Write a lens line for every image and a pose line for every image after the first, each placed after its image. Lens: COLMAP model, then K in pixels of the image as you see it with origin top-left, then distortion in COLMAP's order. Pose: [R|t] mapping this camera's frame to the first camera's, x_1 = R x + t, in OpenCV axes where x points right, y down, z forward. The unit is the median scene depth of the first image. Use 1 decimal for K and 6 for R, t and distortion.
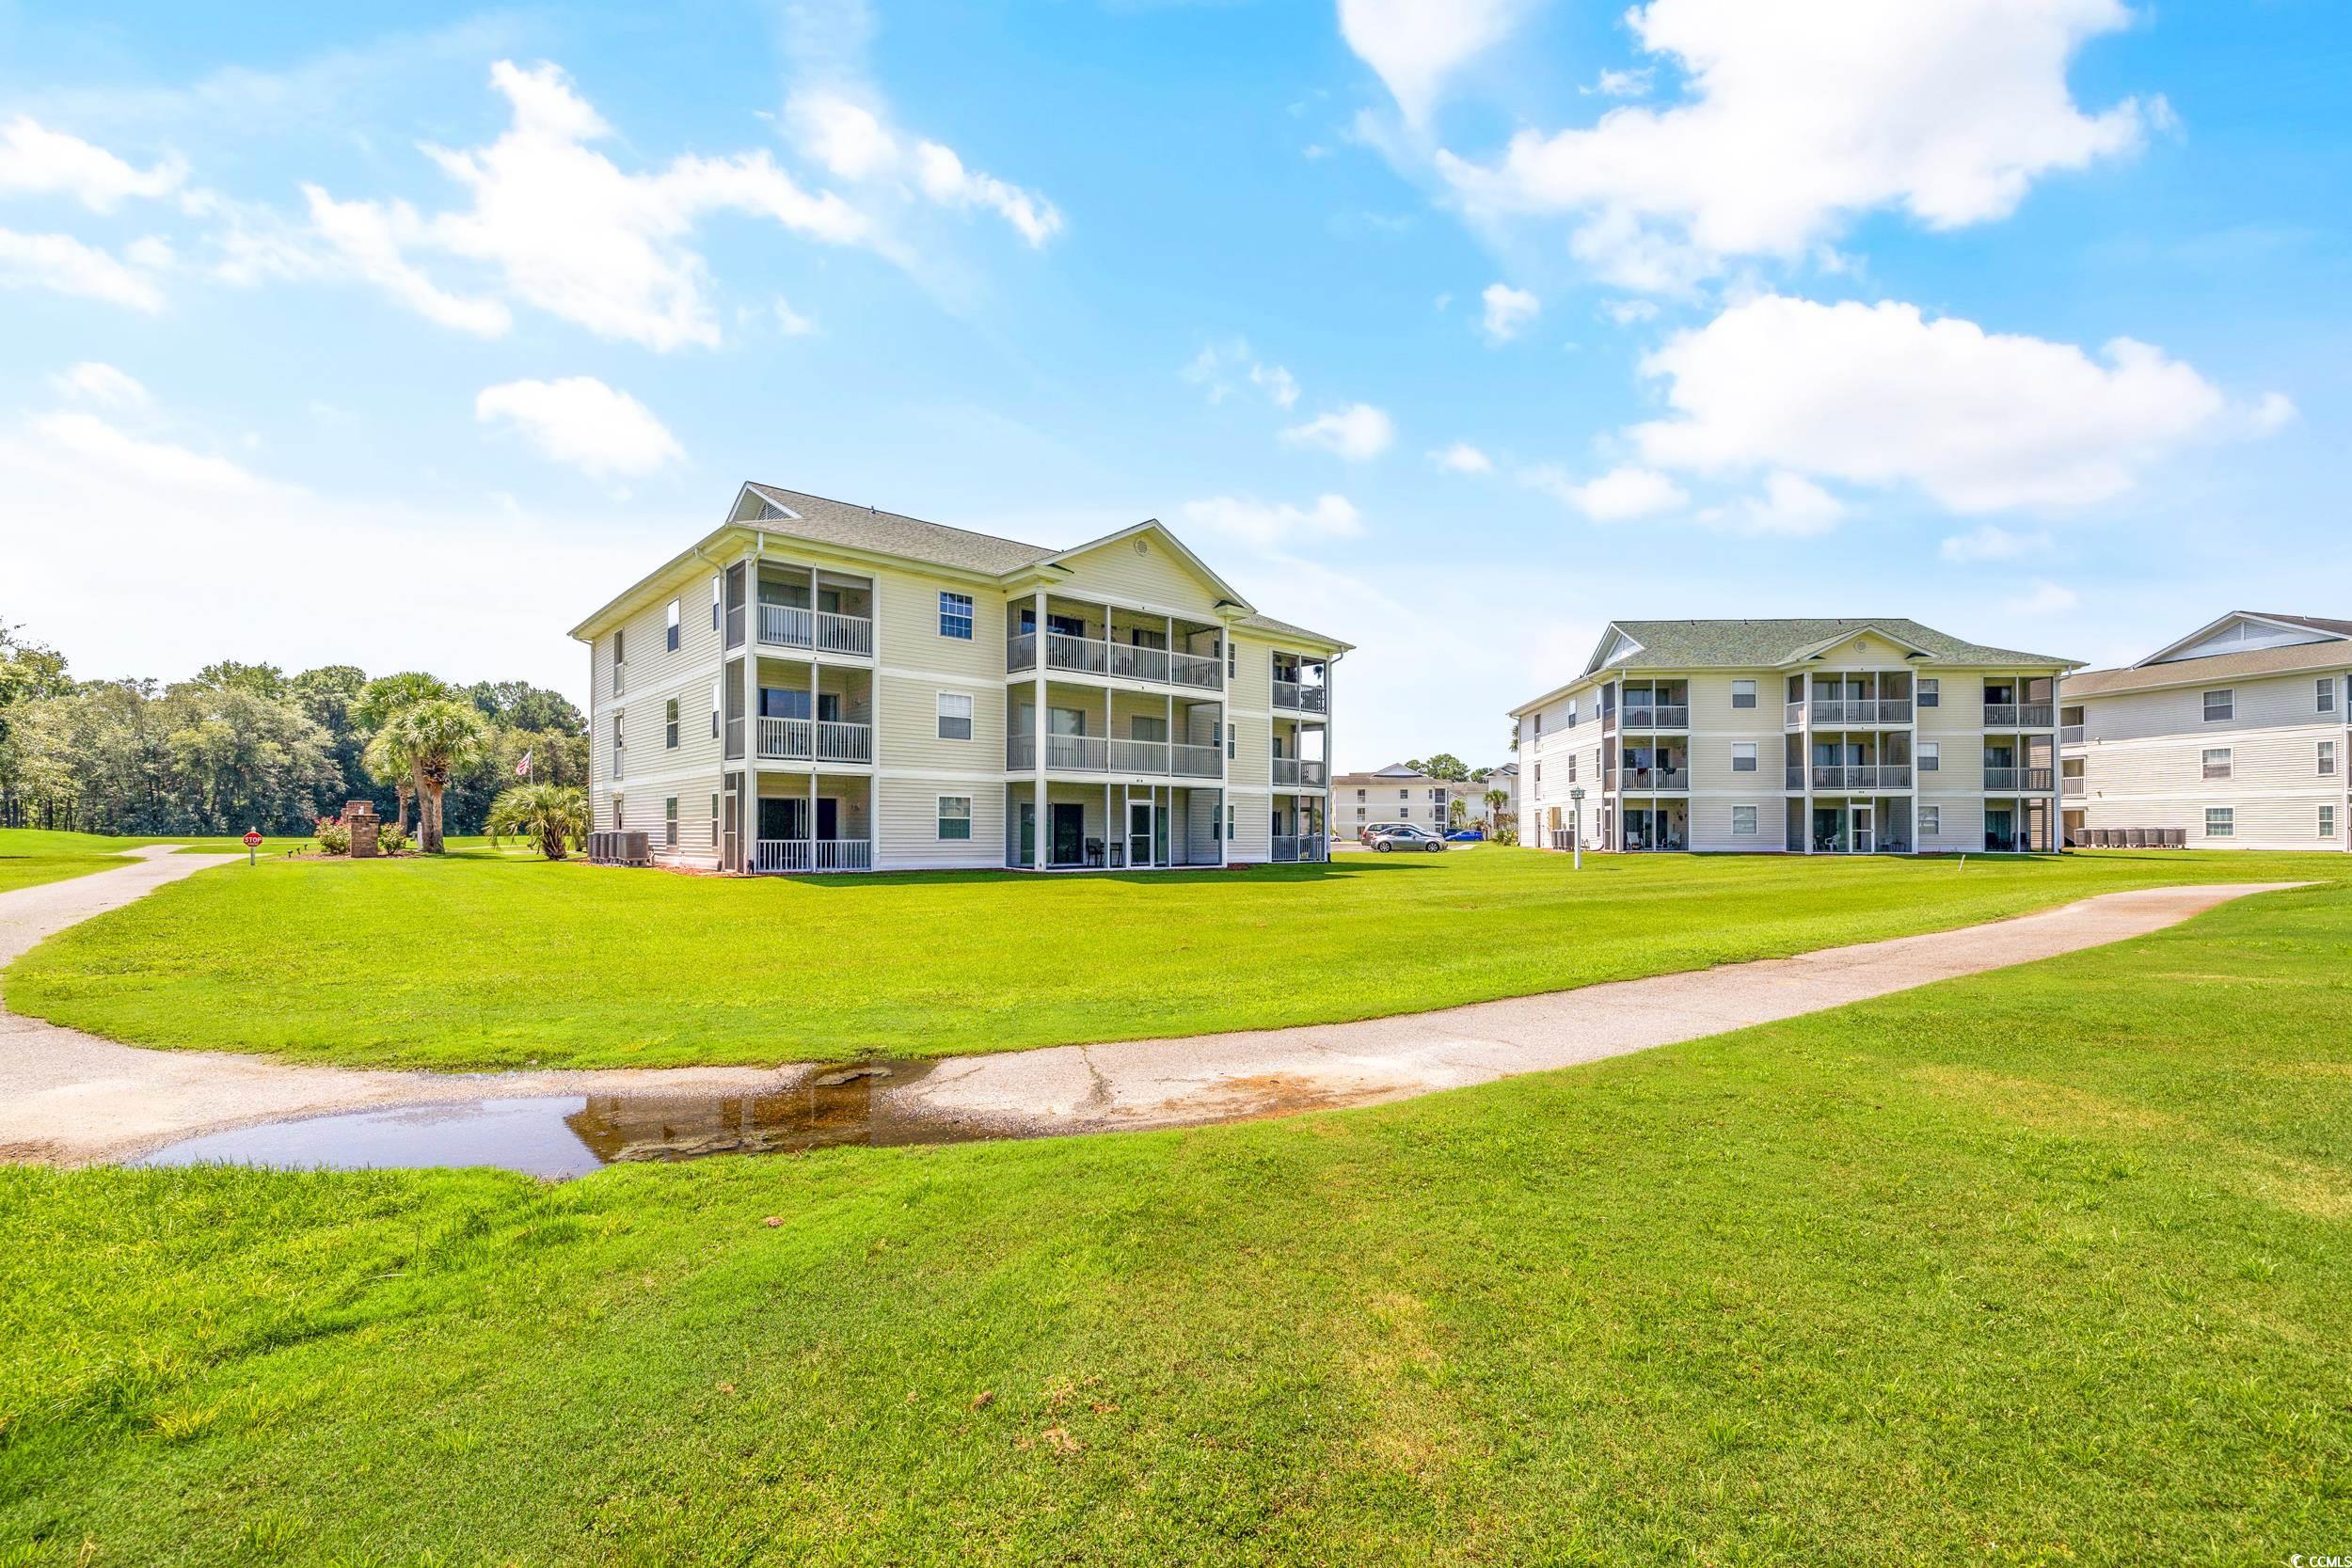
lens RADIAL K [[994.4, 0, 1191.3], [0, 994.4, 806.2], [0, 0, 1]] dist [0.001660, 0.000131]
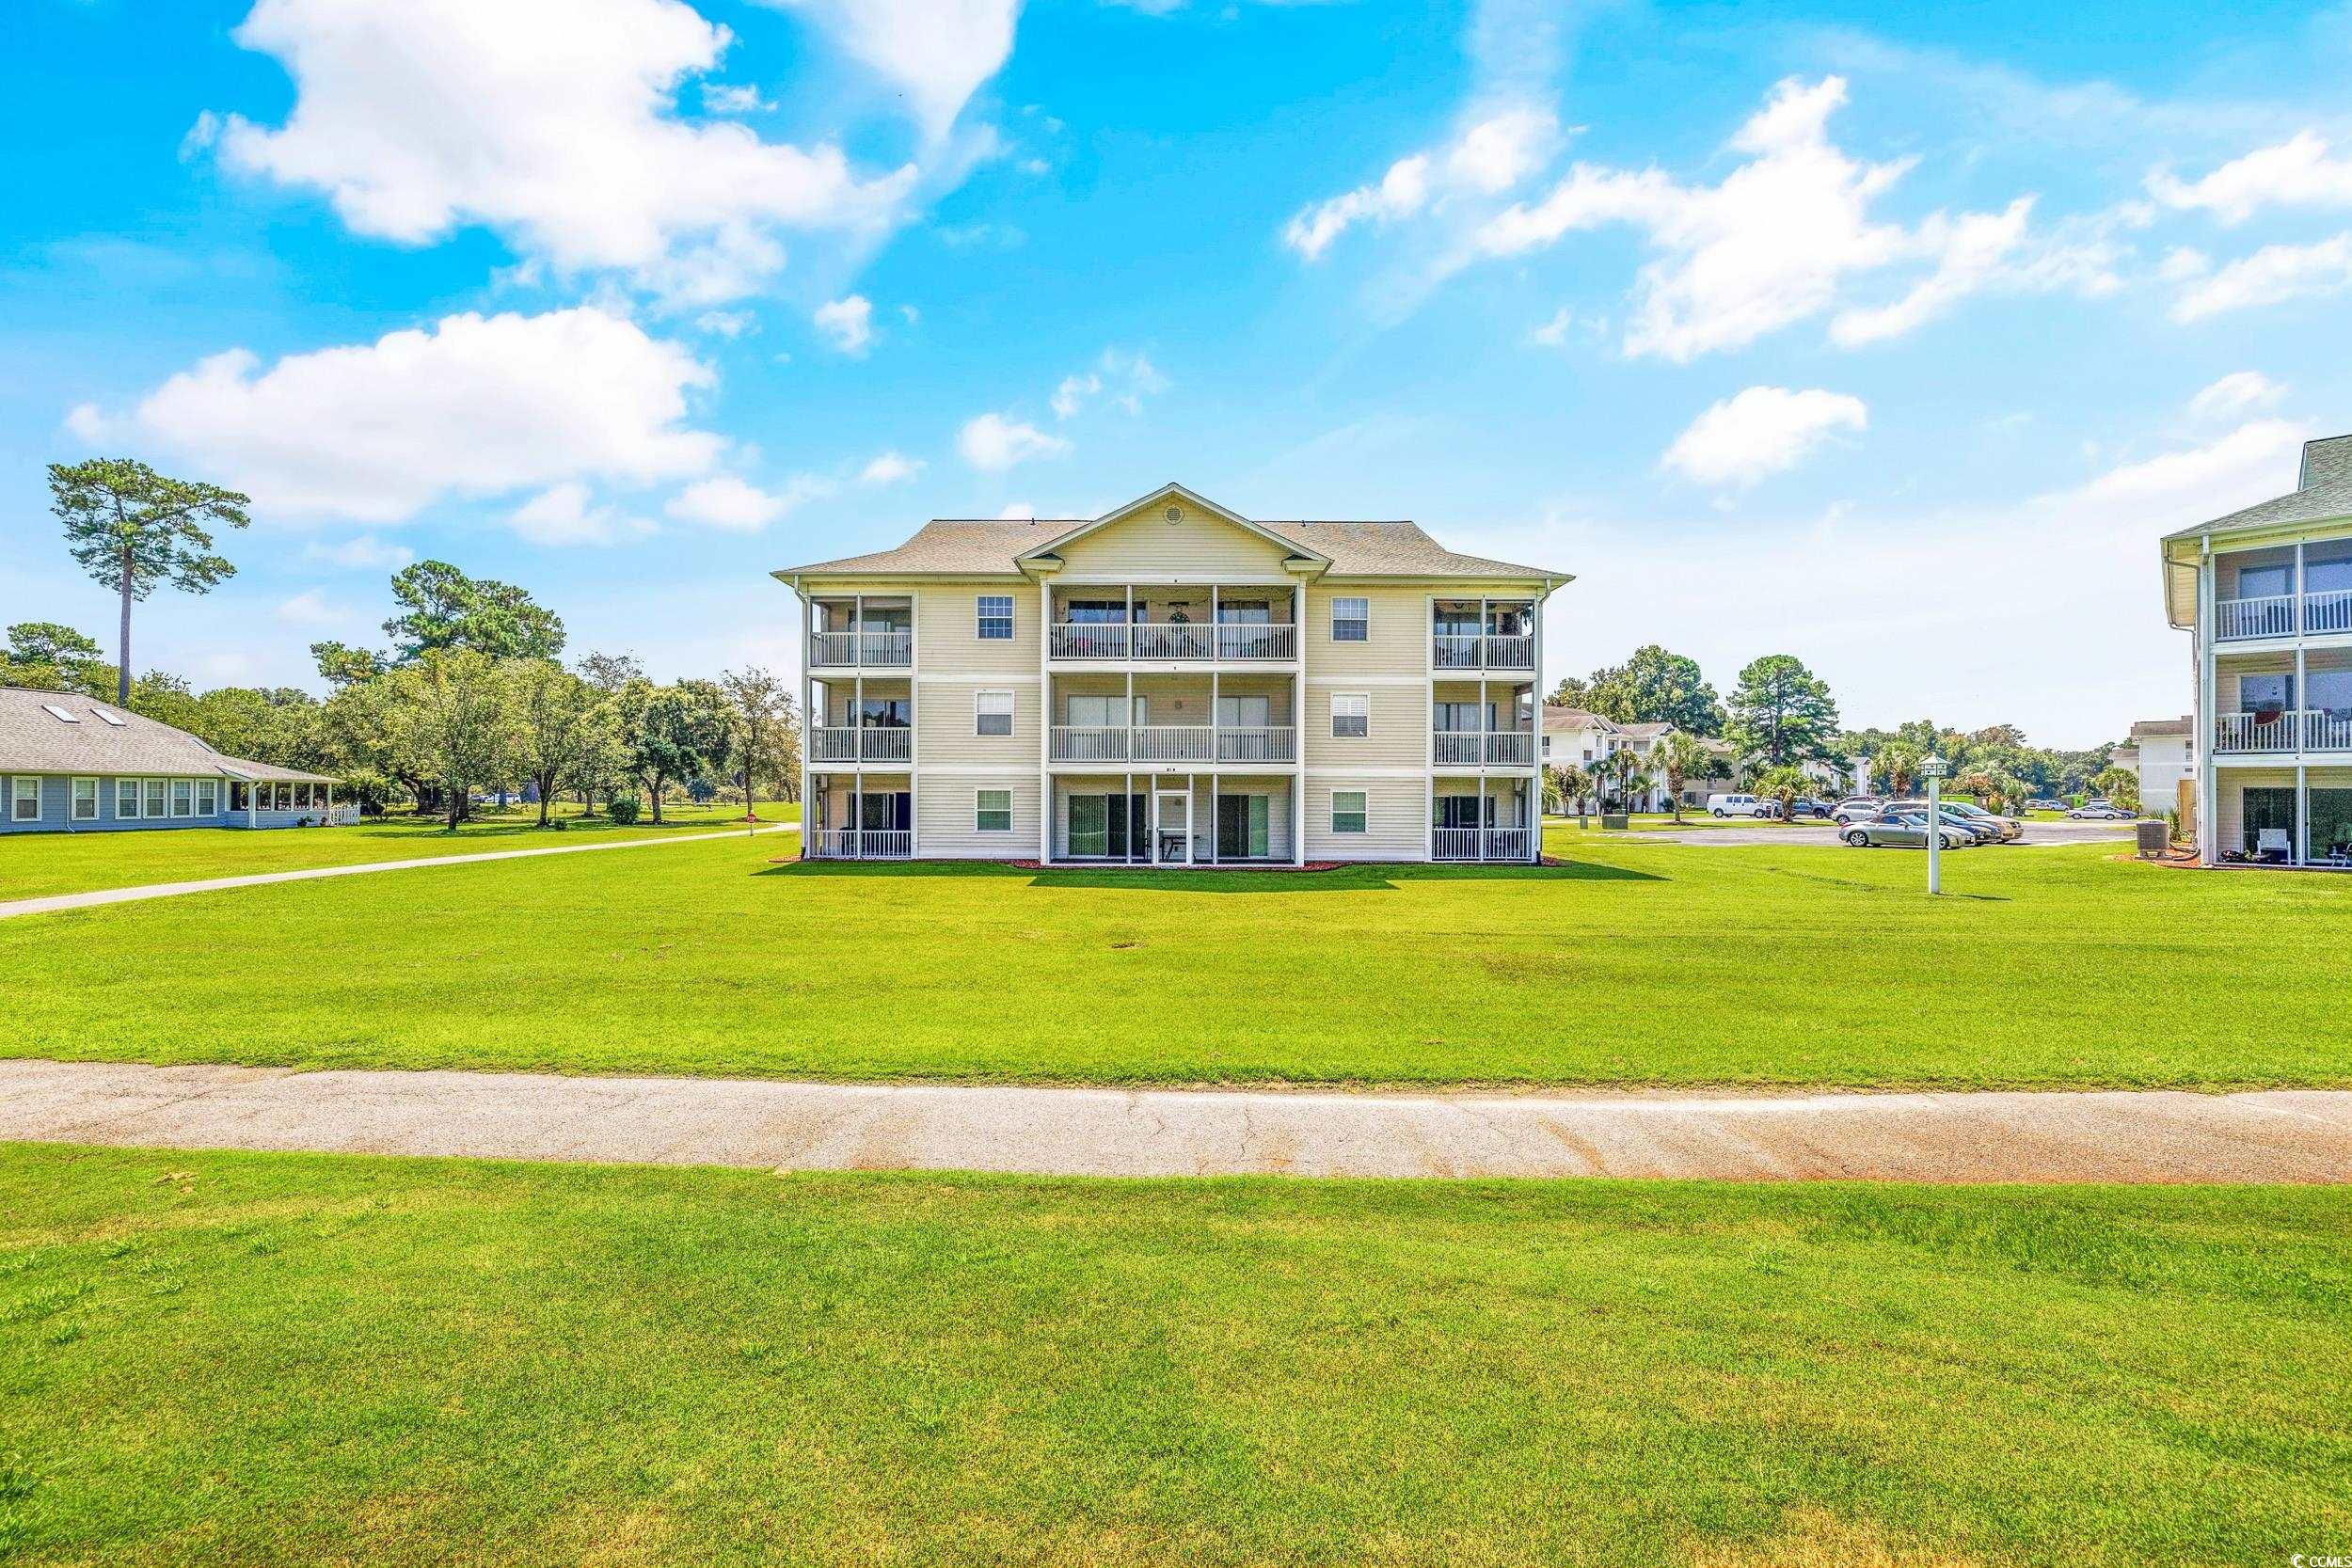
lens RADIAL K [[994.4, 0, 1175.8], [0, 994.4, 795.4], [0, 0, 1]] dist [0.001660, 0.000131]
pose [[0.744506, -0.010815, -0.667528, 0.600040], [0.011384, 0.999929, -0.003504, 0.001971], [0.667519, -0.004990, 0.744576, 0.340328]]
